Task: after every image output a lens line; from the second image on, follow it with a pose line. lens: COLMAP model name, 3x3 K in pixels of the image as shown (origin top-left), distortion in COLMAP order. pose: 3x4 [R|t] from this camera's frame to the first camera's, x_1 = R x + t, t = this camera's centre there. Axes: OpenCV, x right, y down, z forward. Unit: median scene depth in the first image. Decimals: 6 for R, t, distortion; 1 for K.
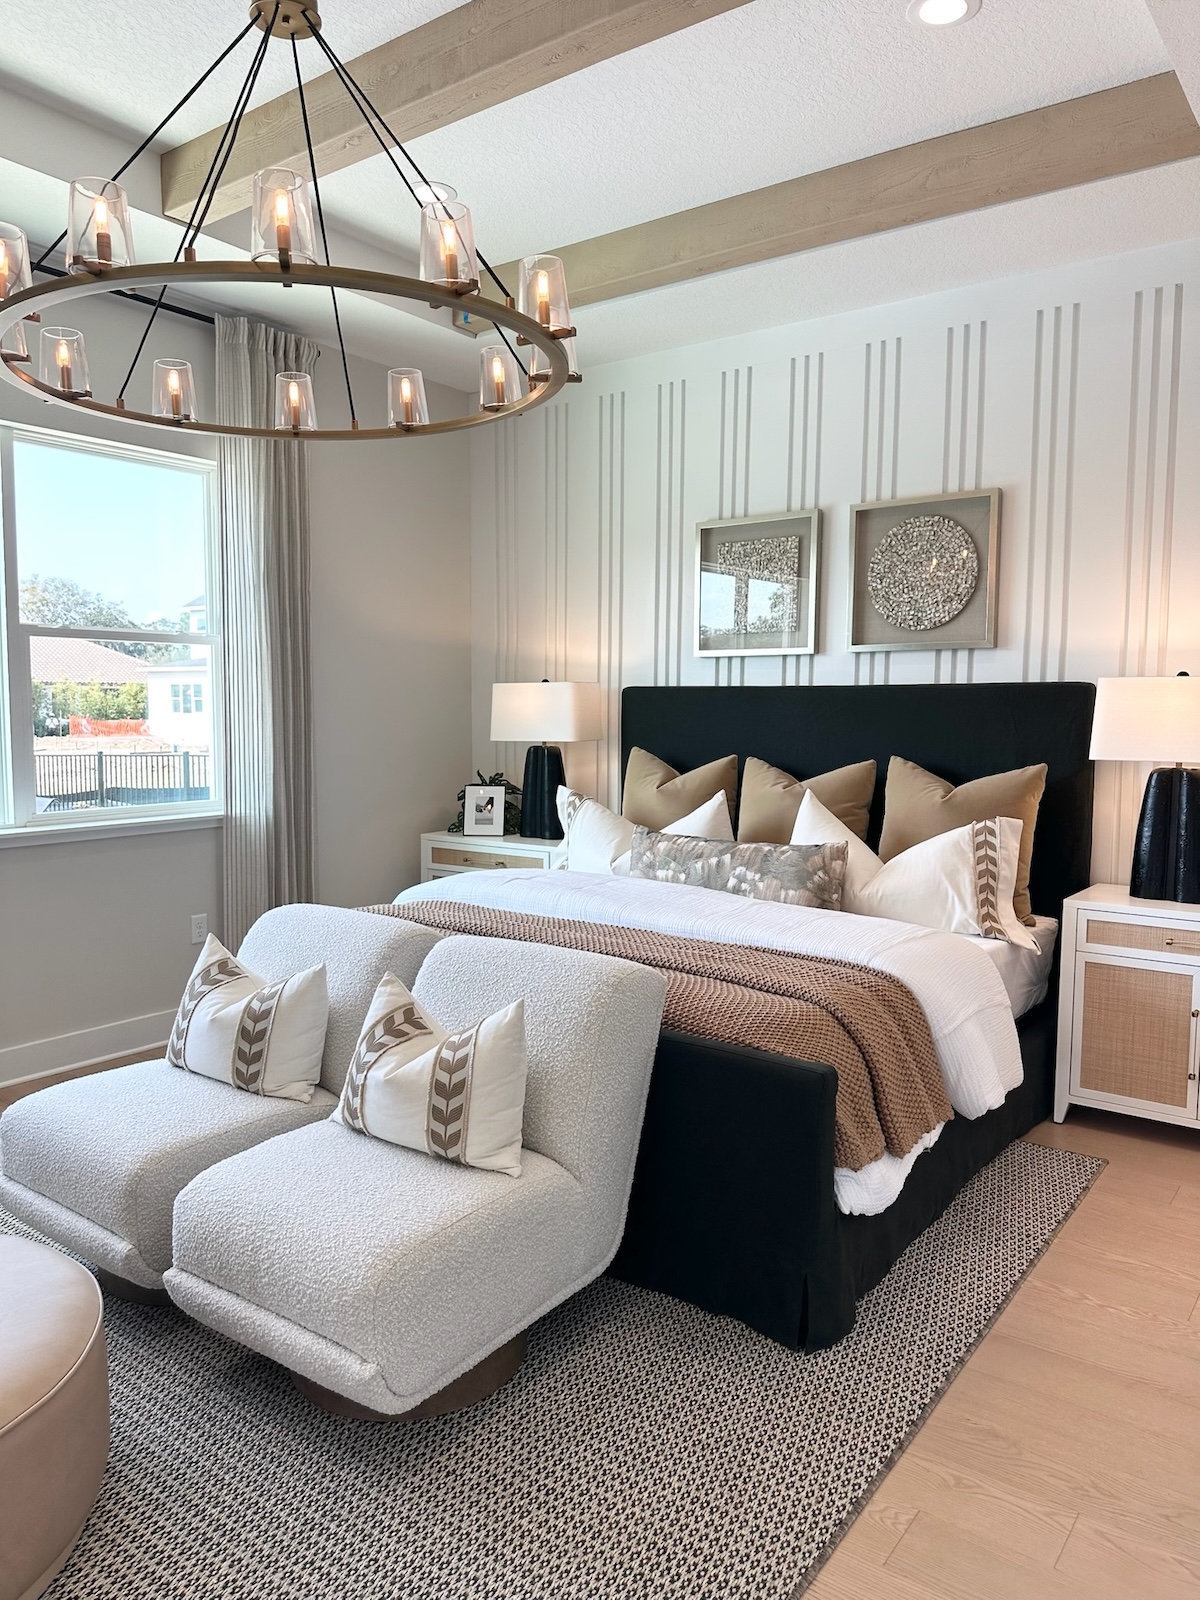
lens RADIAL K [[1133.8, 0, 599.5], [0, 1133.8, 797.2], [0, 0, 1]] dist [0.058817, -0.065895]
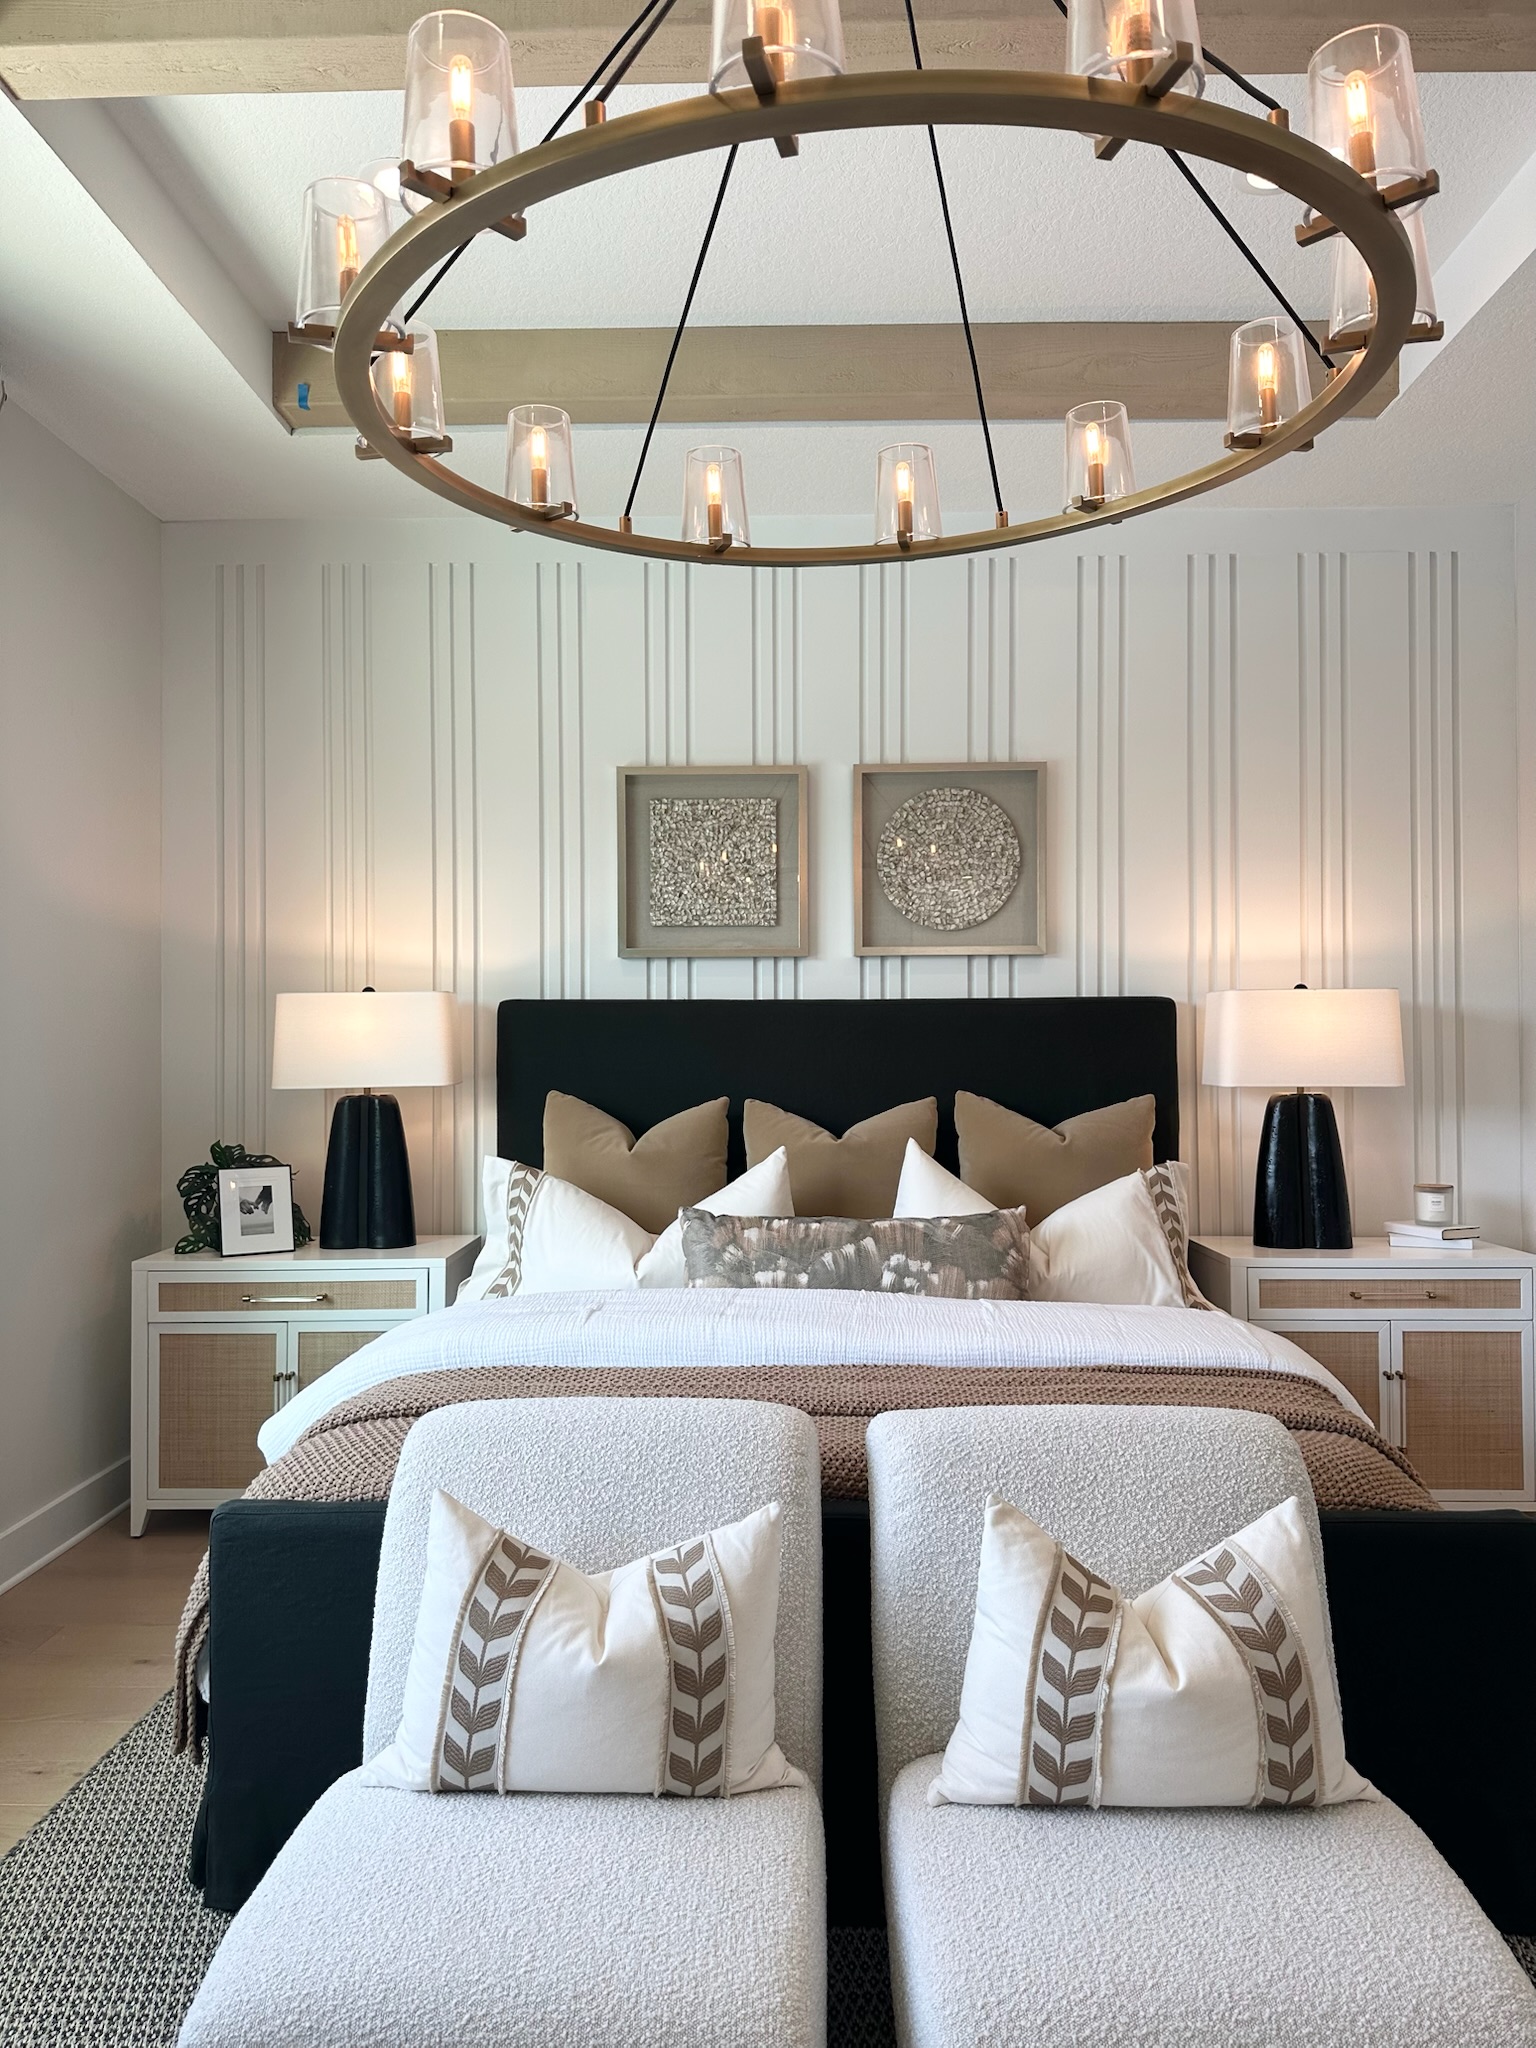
lens RADIAL K [[1451.3, 0, 772.4], [0, 1451.3, 1024.6], [0, 0, 1]] dist [0.058817, -0.065895]
pose [[0.812037, -0.002451, 0.583601, -0.413912], [0.053930, 0.996028, -0.070855, -0.018318], [-0.581109, 0.089011, 0.808943, 0.278492]]
